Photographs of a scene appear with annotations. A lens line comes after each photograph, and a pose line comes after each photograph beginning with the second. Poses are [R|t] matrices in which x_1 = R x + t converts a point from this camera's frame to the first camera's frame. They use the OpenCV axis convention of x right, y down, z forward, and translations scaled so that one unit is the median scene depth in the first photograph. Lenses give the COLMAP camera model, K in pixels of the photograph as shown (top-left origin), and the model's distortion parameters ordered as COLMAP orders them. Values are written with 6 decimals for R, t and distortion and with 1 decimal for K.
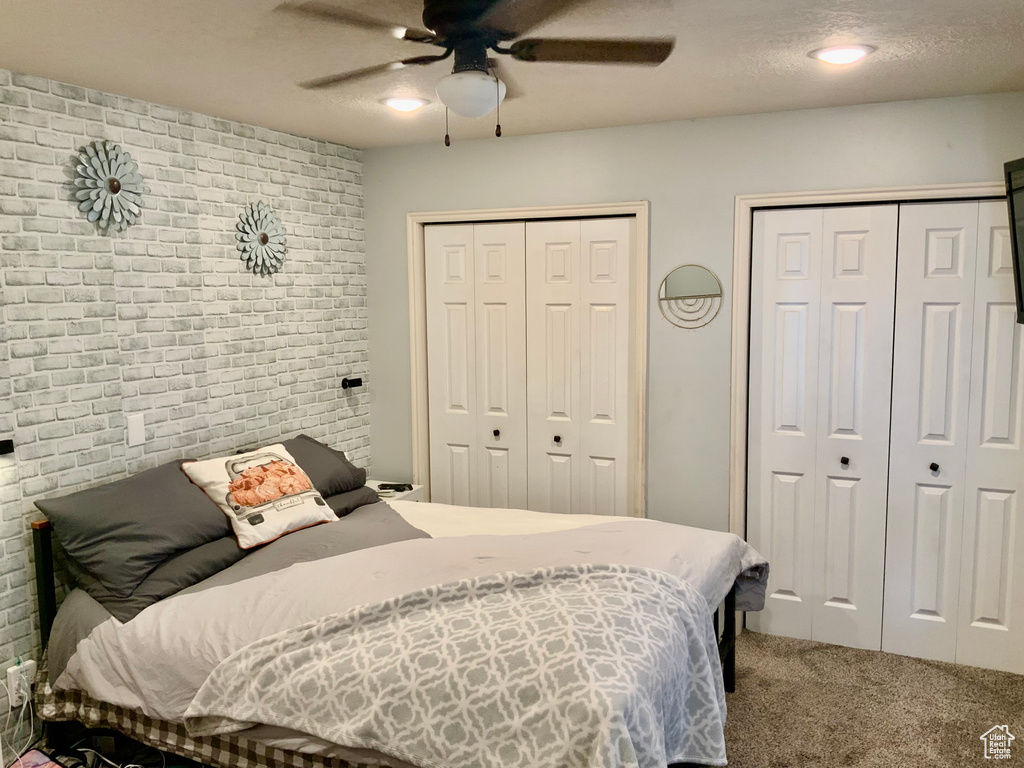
lens RADIAL K [[853.9, 0, 507.6], [0, 853.9, 383.6], [0, 0, 1]] dist [0.093046, -0.160699]
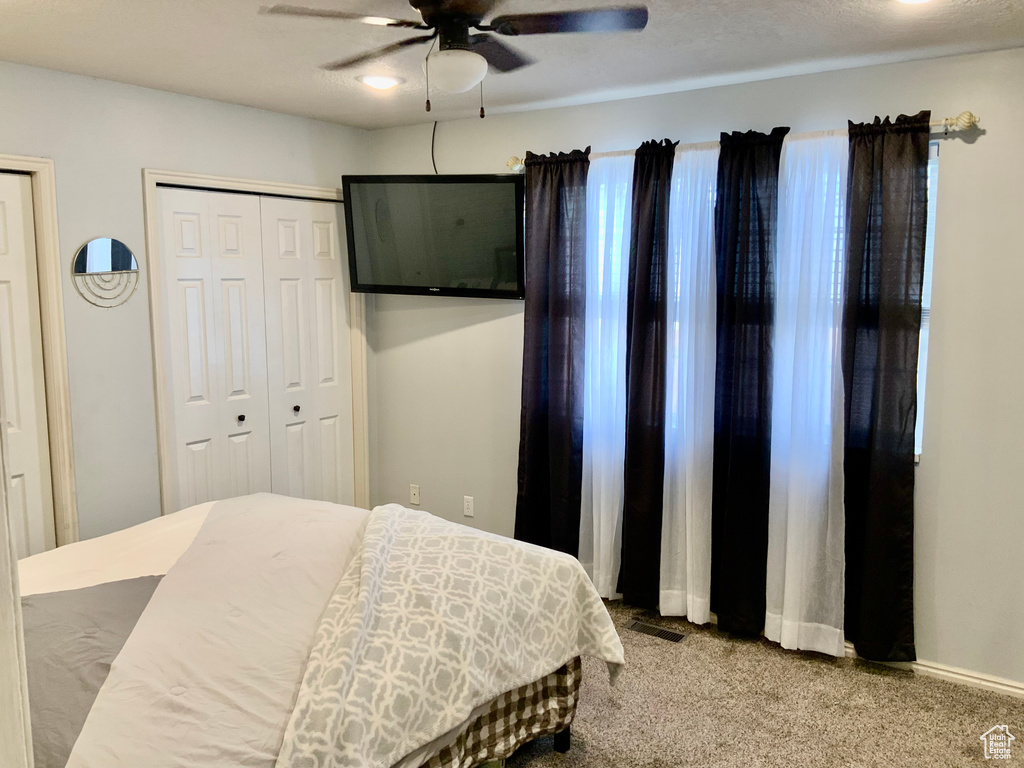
lens RADIAL K [[853.9, 0, 508.6], [0, 853.9, 386.2], [0, 0, 1]] dist [0.093046, -0.160699]
pose [[0.164900, -0.119755, 0.979013, -0.700276], [0.117386, 0.987929, 0.101074, -0.027327], [-0.979300, 0.098255, 0.176967, 0.483726]]
